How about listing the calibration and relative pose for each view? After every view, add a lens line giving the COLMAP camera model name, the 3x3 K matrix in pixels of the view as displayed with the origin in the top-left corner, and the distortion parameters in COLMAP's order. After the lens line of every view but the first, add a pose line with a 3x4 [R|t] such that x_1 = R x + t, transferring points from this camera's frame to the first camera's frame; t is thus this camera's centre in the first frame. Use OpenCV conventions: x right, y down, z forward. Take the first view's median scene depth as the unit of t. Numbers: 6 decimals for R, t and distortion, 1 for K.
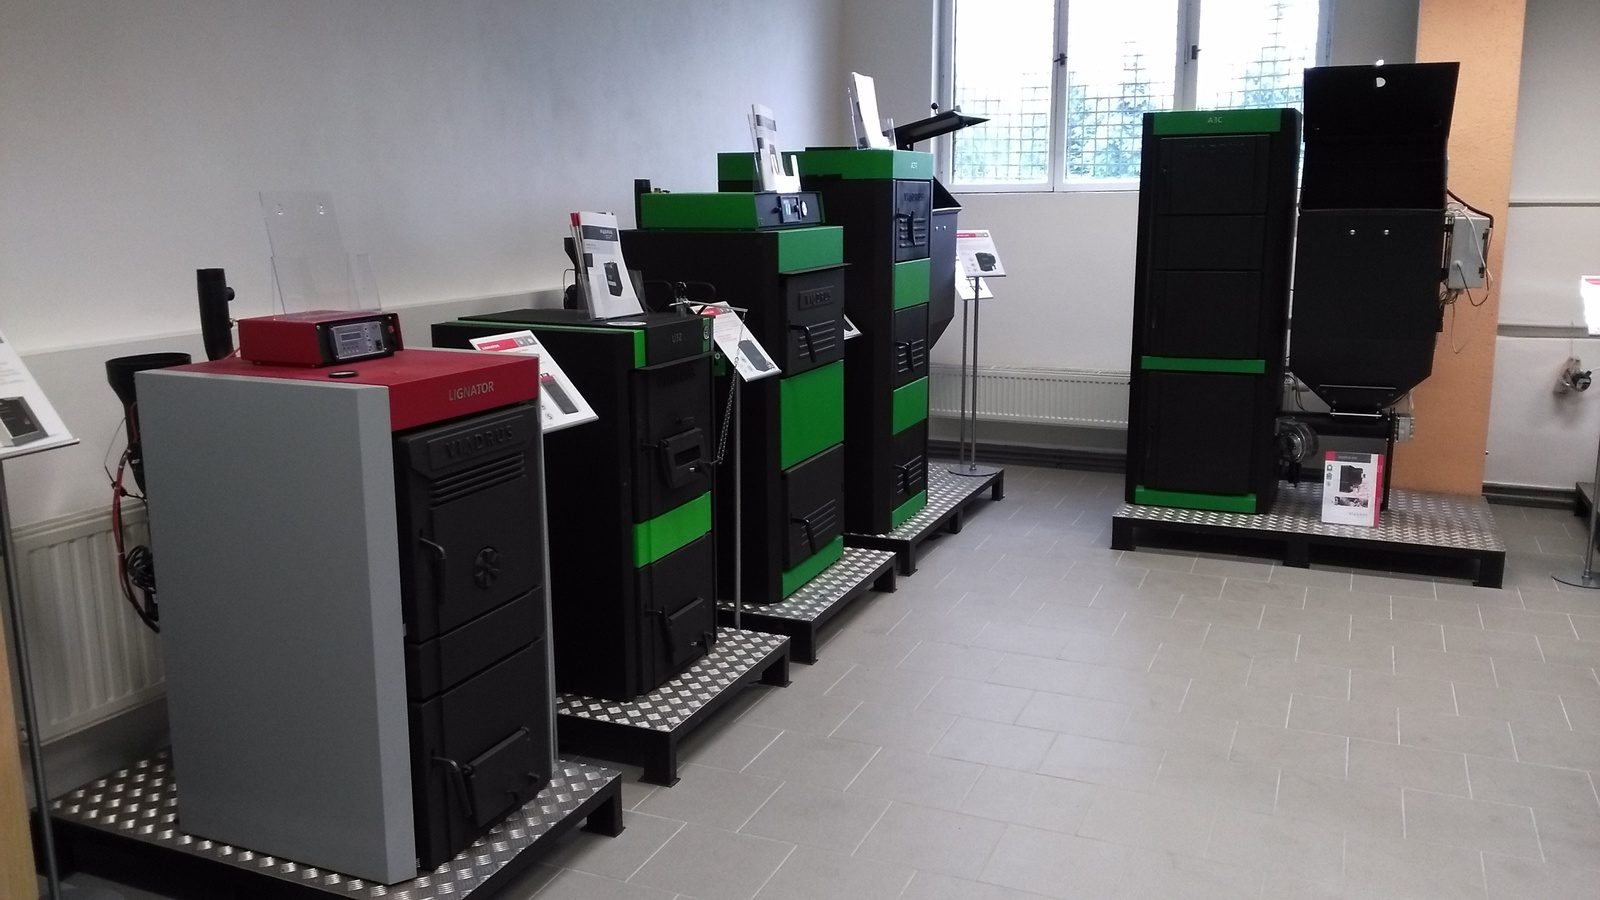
lens RADIAL K [[1290.9, 0, 800.0], [0, 1290.9, 450.0], [0, 0, 1]] dist [0.134447, -0.269898]
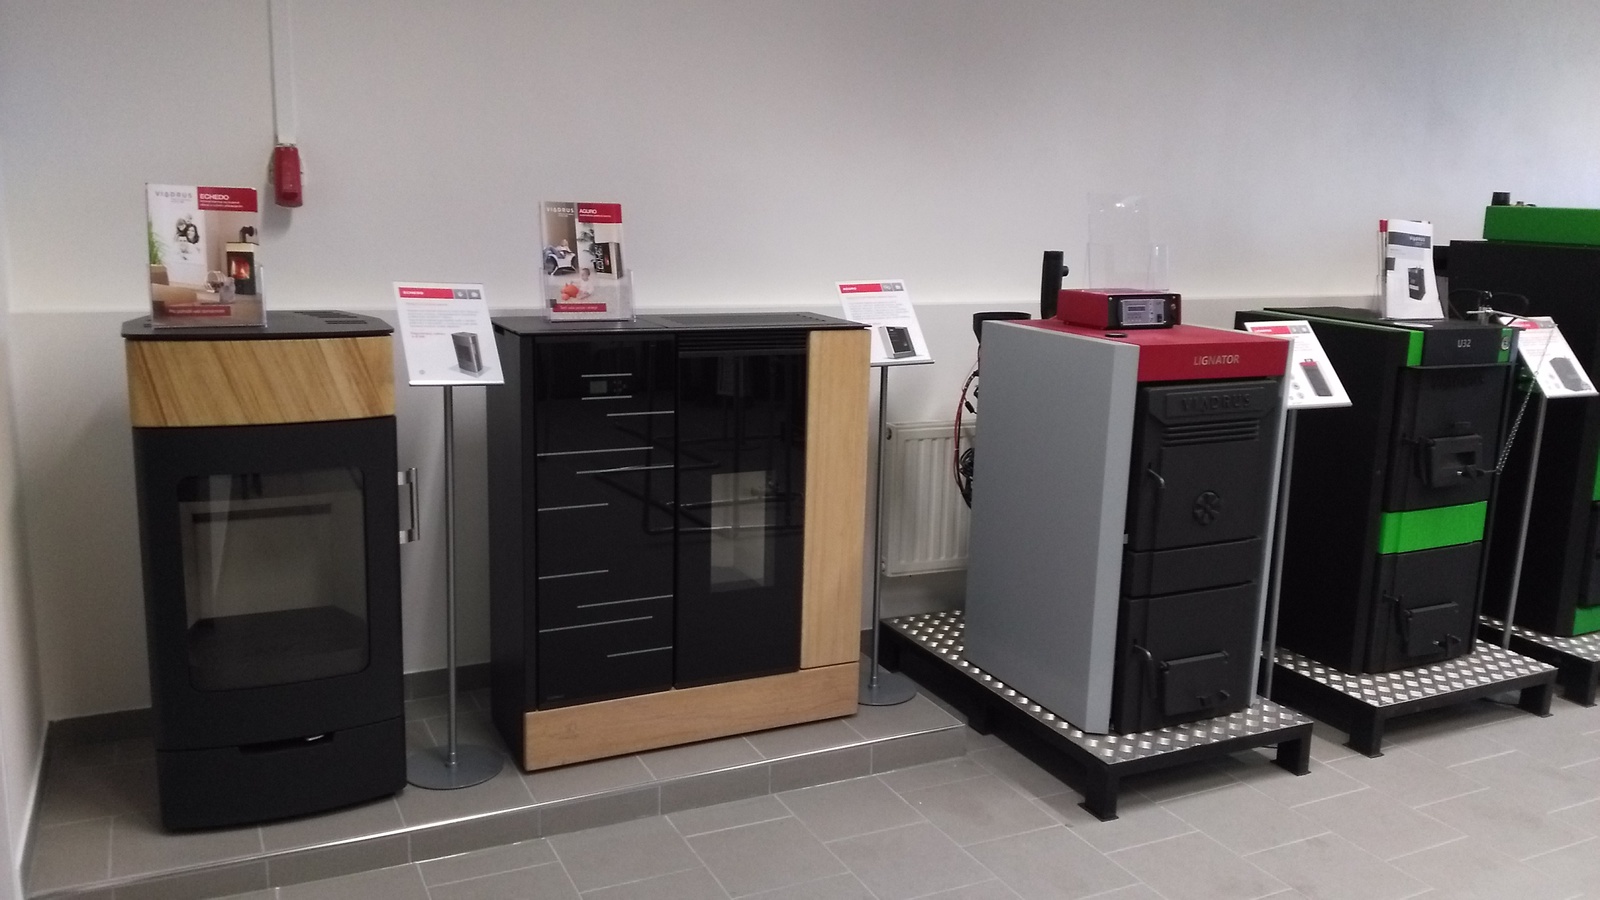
lens RADIAL K [[1290.9, 0, 800.0], [0, 1290.9, 450.0], [0, 0, 1]] dist [0.134447, -0.269898]
pose [[0.759553, 0.154207, -0.631901, 0.201758], [-0.158682, 0.986068, 0.049898, 0.032791], [0.630792, 0.062371, 0.773441, -0.155339]]
